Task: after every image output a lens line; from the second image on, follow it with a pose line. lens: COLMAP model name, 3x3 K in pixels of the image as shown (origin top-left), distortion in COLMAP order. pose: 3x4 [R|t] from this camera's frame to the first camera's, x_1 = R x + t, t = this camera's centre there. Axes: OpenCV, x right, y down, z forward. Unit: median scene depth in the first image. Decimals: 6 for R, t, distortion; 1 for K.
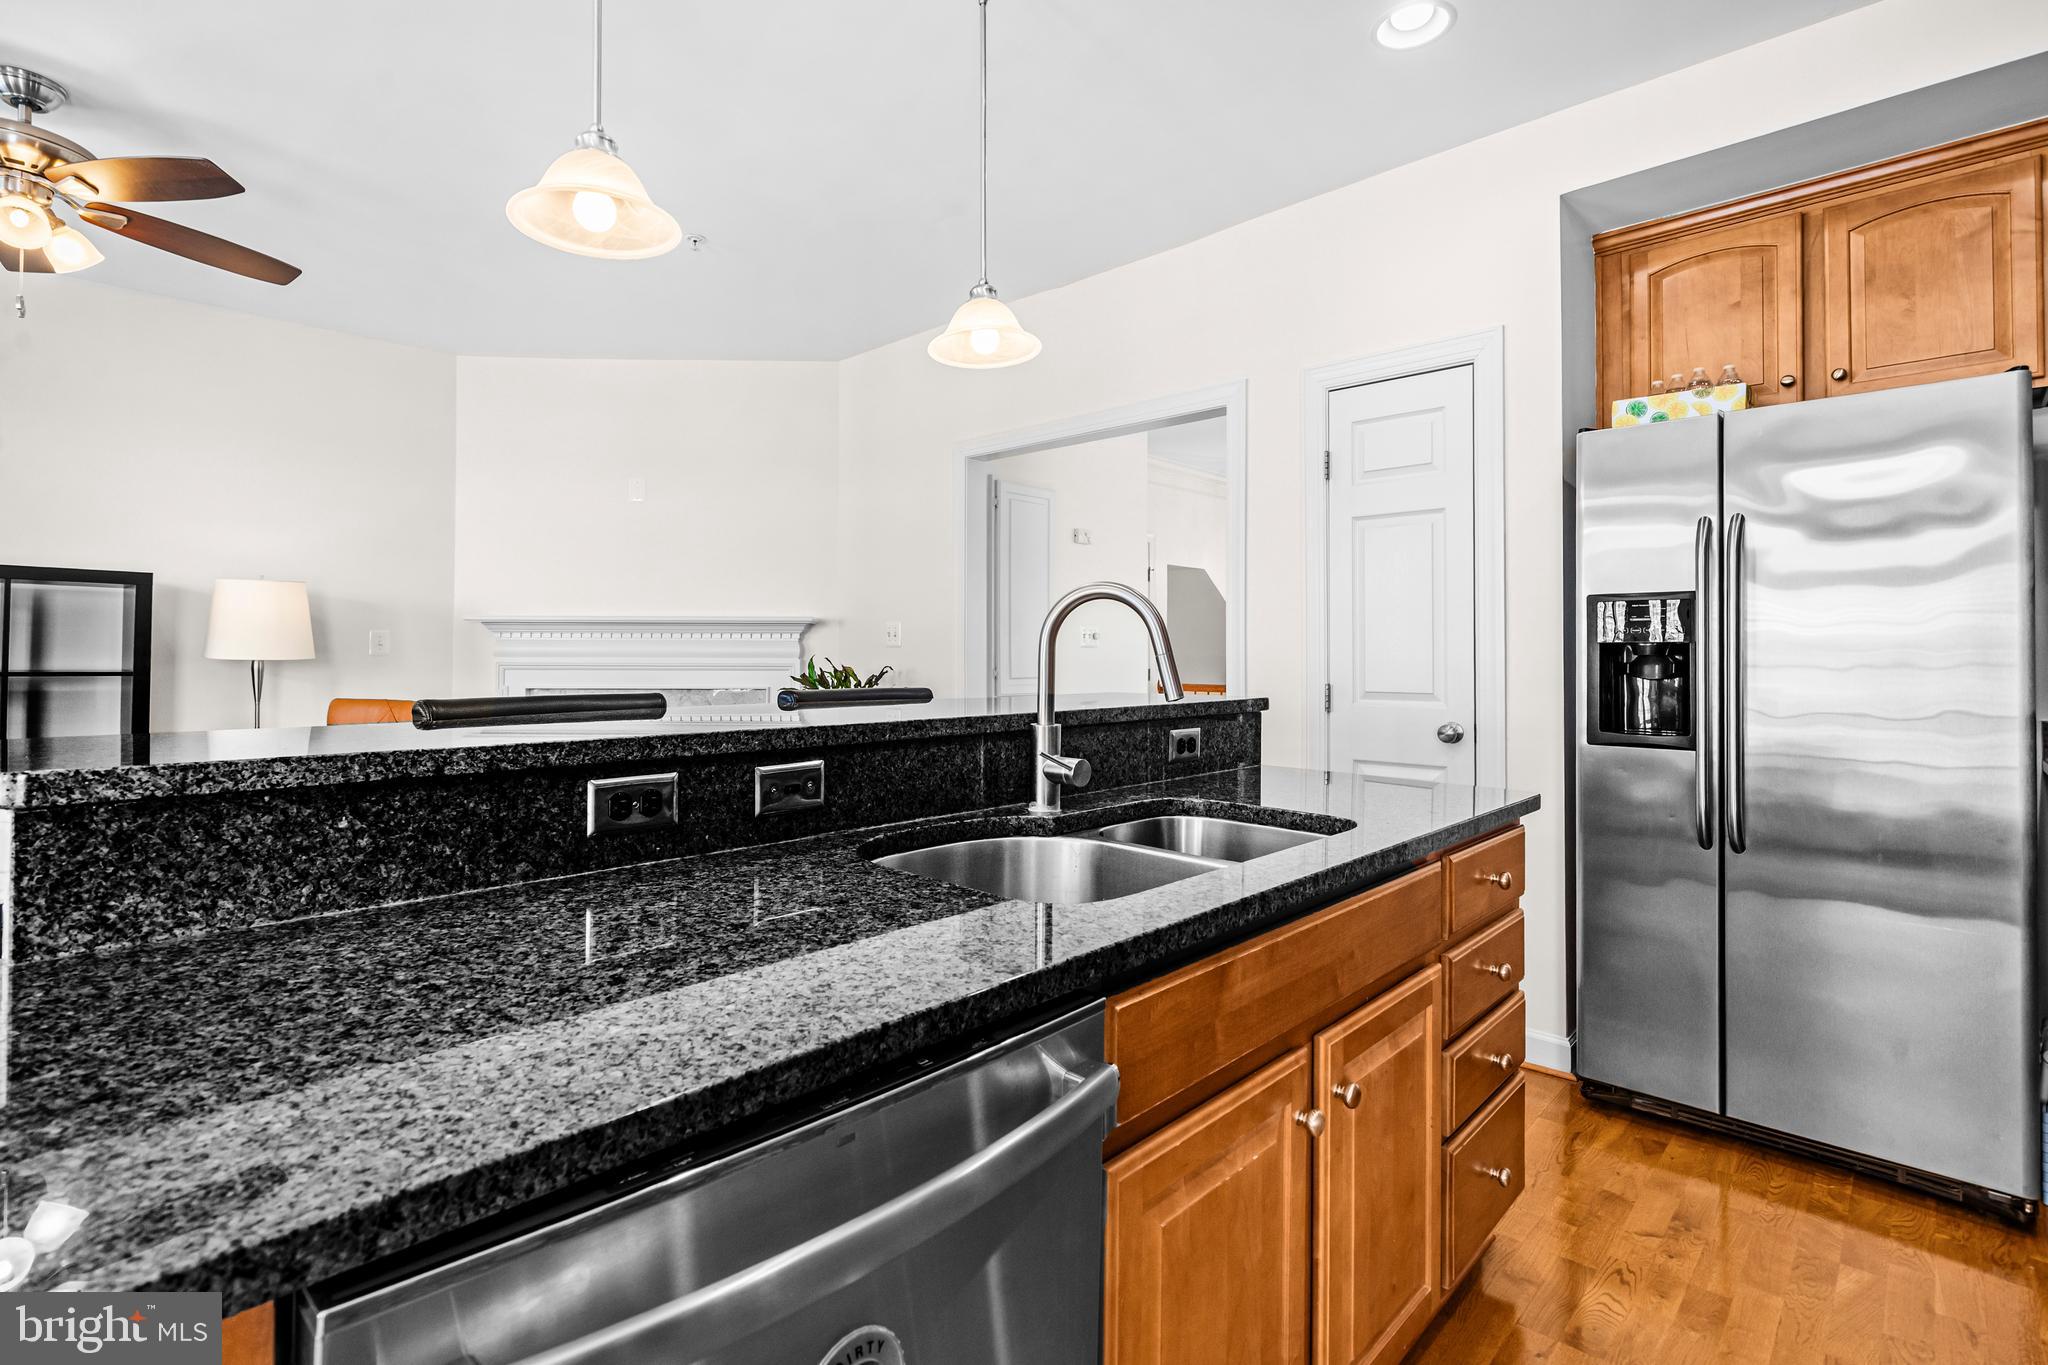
lens RADIAL K [[971.7, 0, 1022.1], [0, 971.7, 643.6], [0, 0, 1]] dist [0.000927, 0.000744]
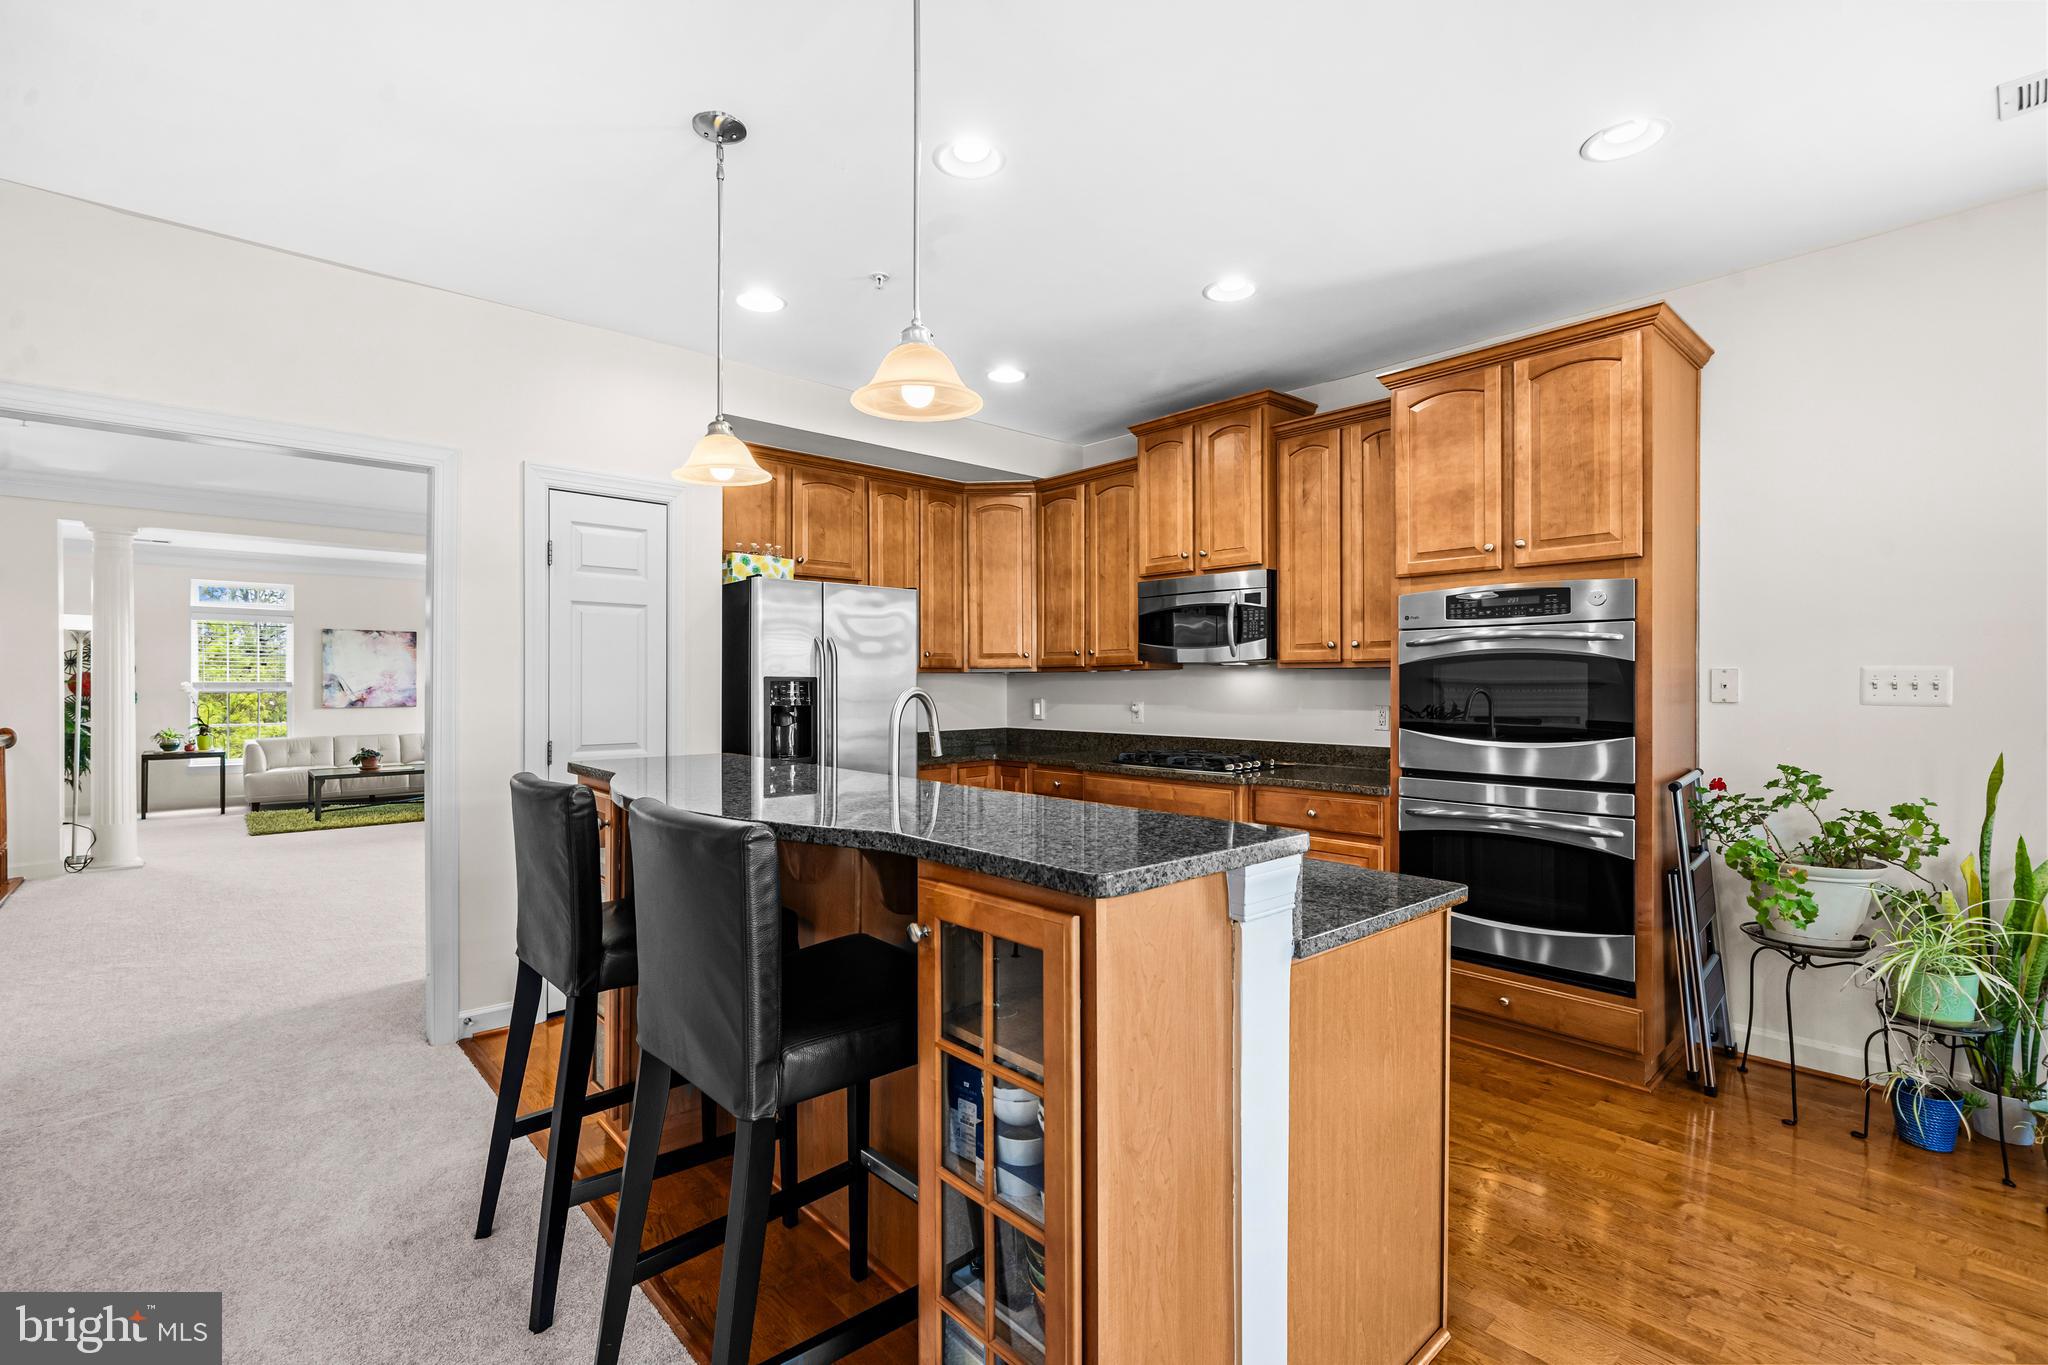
lens RADIAL K [[906.1, 0, 1030.7], [0, 906.1, 679.7], [0, 0, 1]] dist [0.000972, 0.000138]
pose [[0.080383, 0.004369, 0.996755, -1.209930], [-0.015787, 0.999871, -0.003109, -0.062977], [-0.996639, -0.015486, 0.080441, 0.565423]]
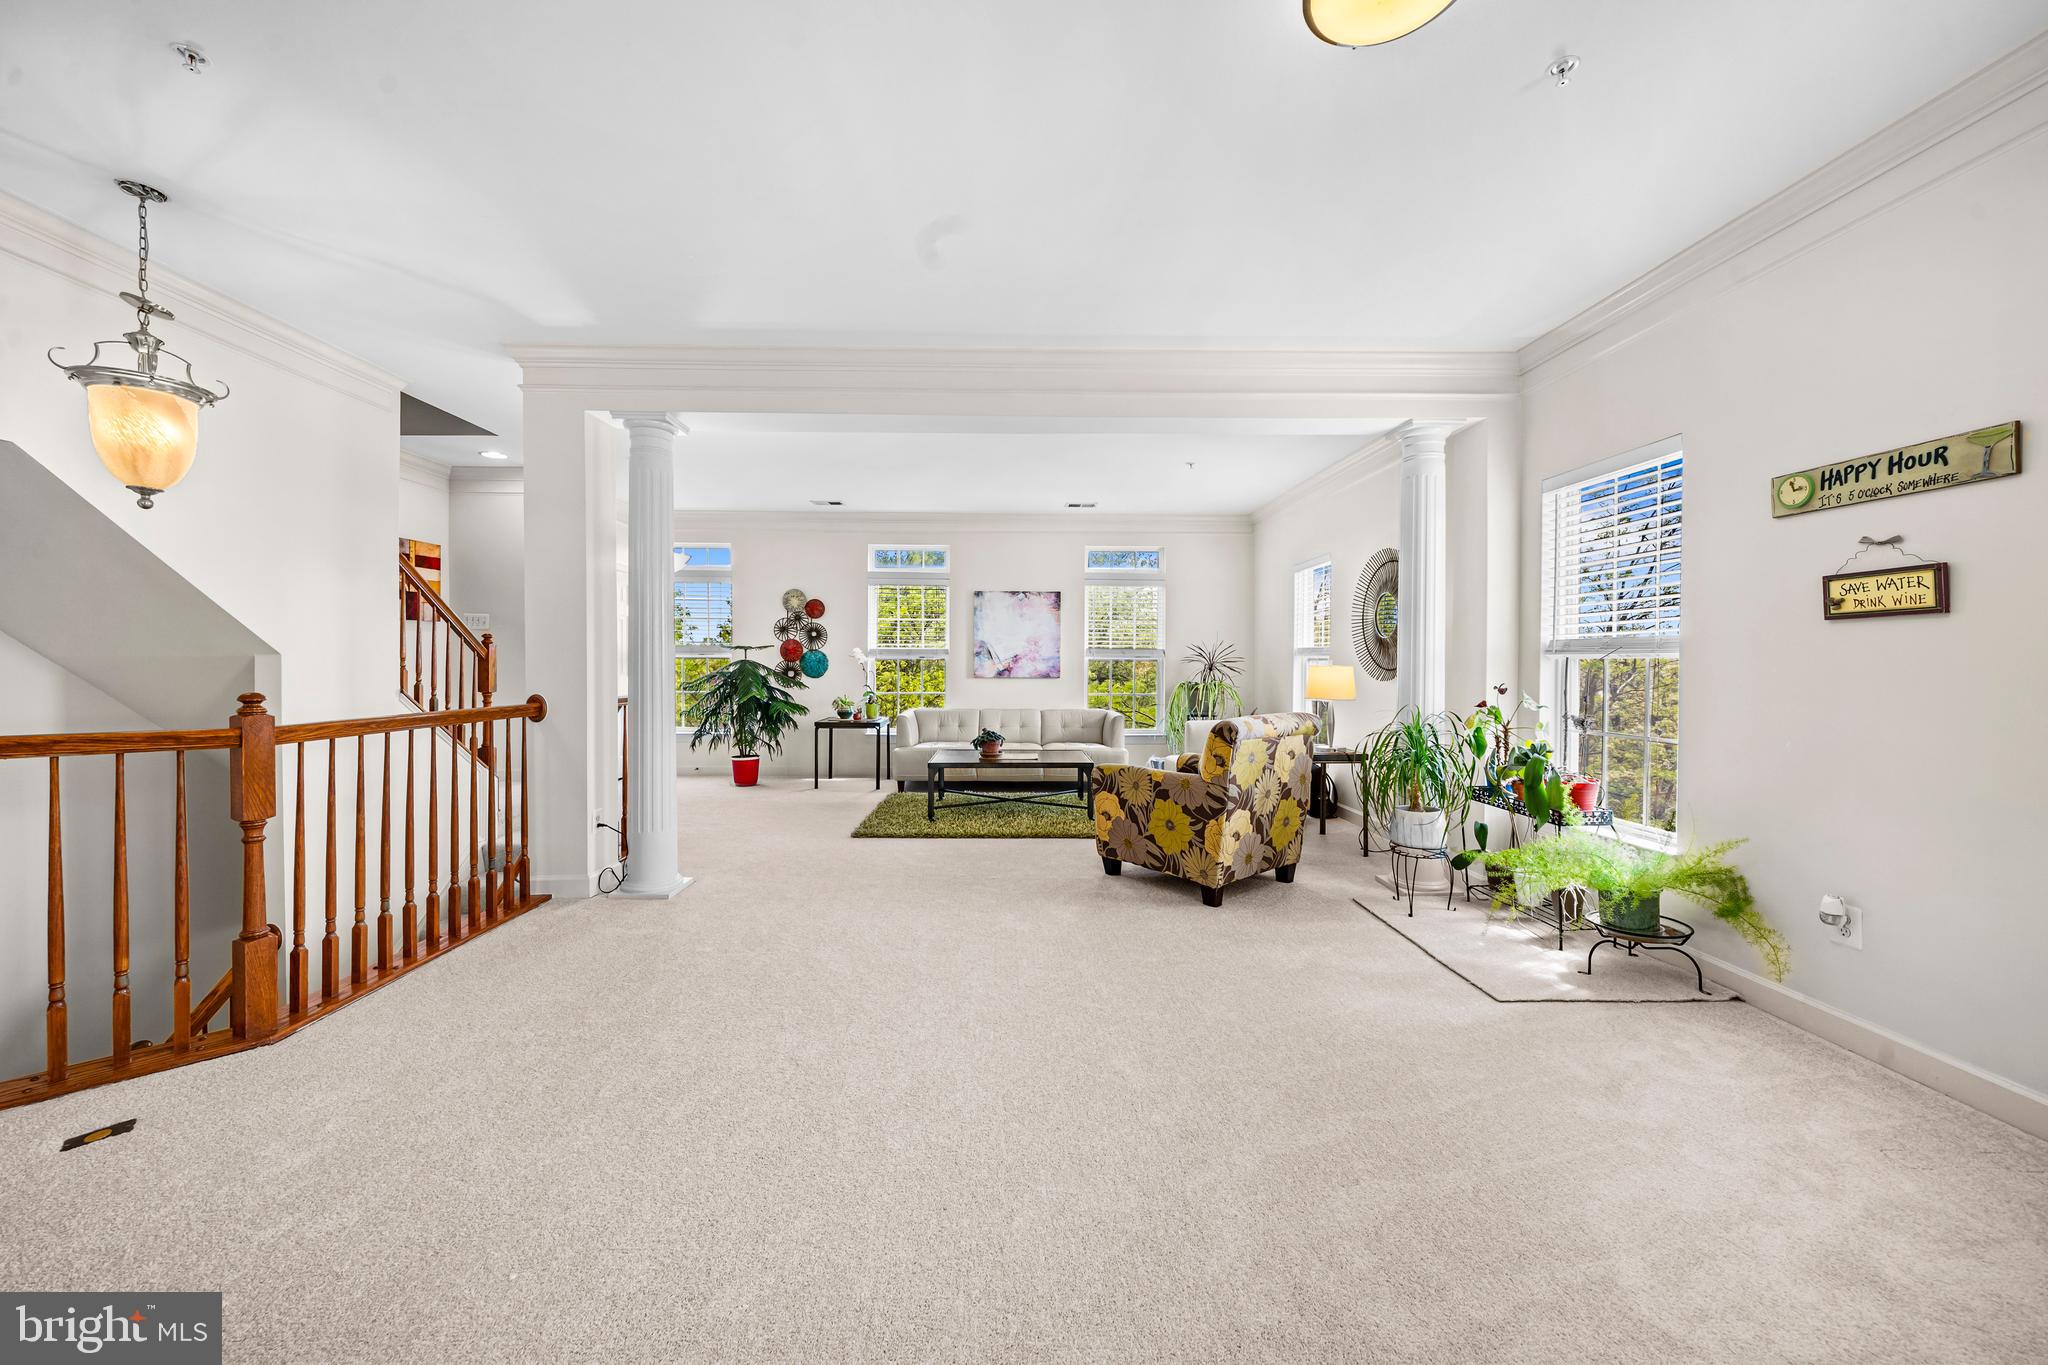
lens RADIAL K [[789.7, 0, 1029.3], [0, 789.7, 665.0], [0, 0, 1]] dist [0.000477, 0.000081]
pose [[0.717169, -0.000661, 0.696899, 1.158186], [-0.016071, 0.999718, 0.017487, 0.009592], [-0.696714, -0.023741, 0.716957, 1.973090]]
